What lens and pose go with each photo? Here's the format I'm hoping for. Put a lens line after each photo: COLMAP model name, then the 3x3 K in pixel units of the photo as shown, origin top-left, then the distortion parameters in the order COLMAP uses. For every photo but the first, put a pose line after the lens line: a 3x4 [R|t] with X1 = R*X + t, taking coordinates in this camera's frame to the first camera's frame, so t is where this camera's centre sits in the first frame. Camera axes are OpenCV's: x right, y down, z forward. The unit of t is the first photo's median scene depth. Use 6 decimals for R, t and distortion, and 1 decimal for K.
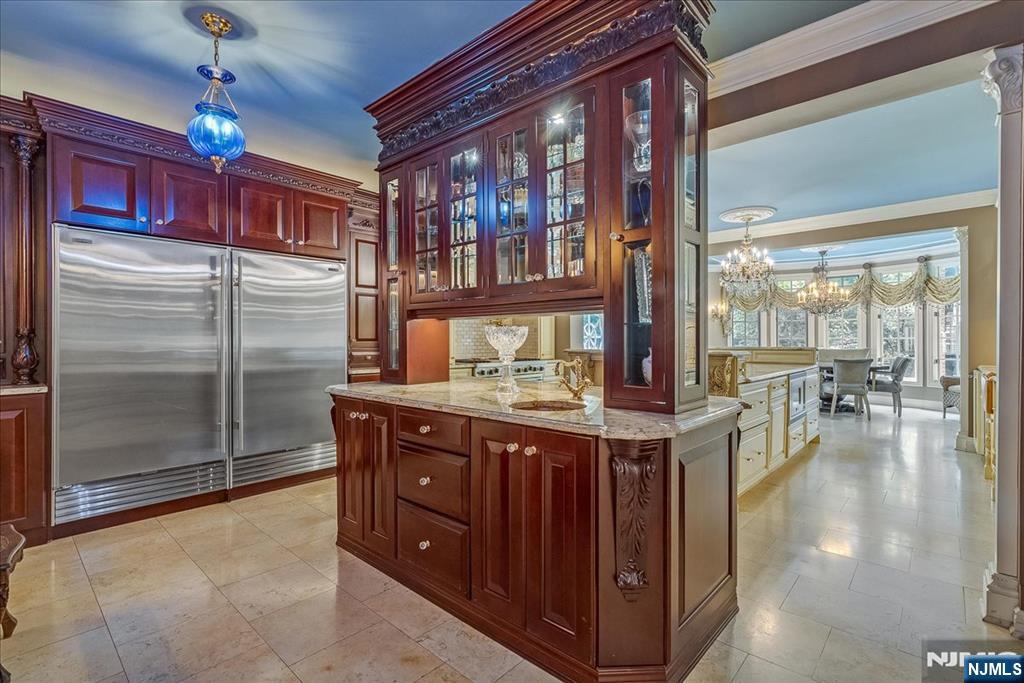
lens RADIAL K [[476.4, 0, 507.5], [0, 476.4, 341.0], [0, 0, 1]] dist [-0.002195, 0.002162]
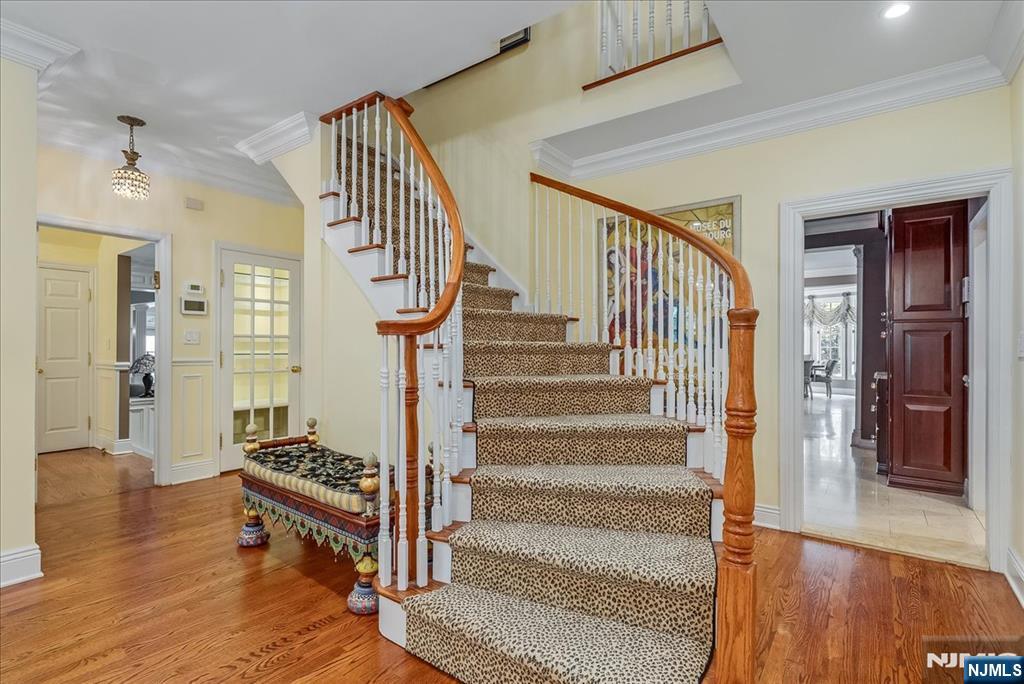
lens RADIAL K [[476.4, 0, 520.0], [0, 476.4, 345.0], [0, 0, 1]] dist [-0.002195, 0.002162]
pose [[0.994700, 0.009076, 0.102417, -0.309125], [-0.008341, 0.999936, -0.007599, 0.006800], [-0.102479, 0.006704, 0.994713, -0.399163]]
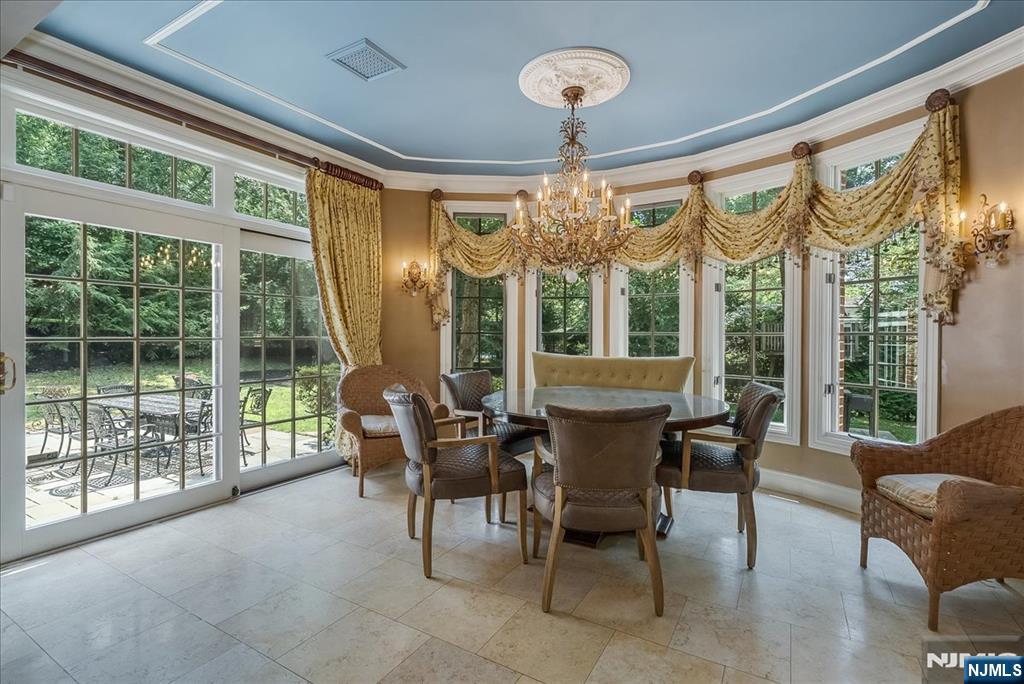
lens RADIAL K [[476.4, 0, 511.6], [0, 476.4, 338.8], [0, 0, 1]] dist [-0.002195, 0.002162]
pose [[0.976979, 0.005480, 0.213266, 0.559593], [-0.007556, 0.999932, 0.008921, -0.003895], [-0.213203, -0.010327, 0.976953, 0.677970]]
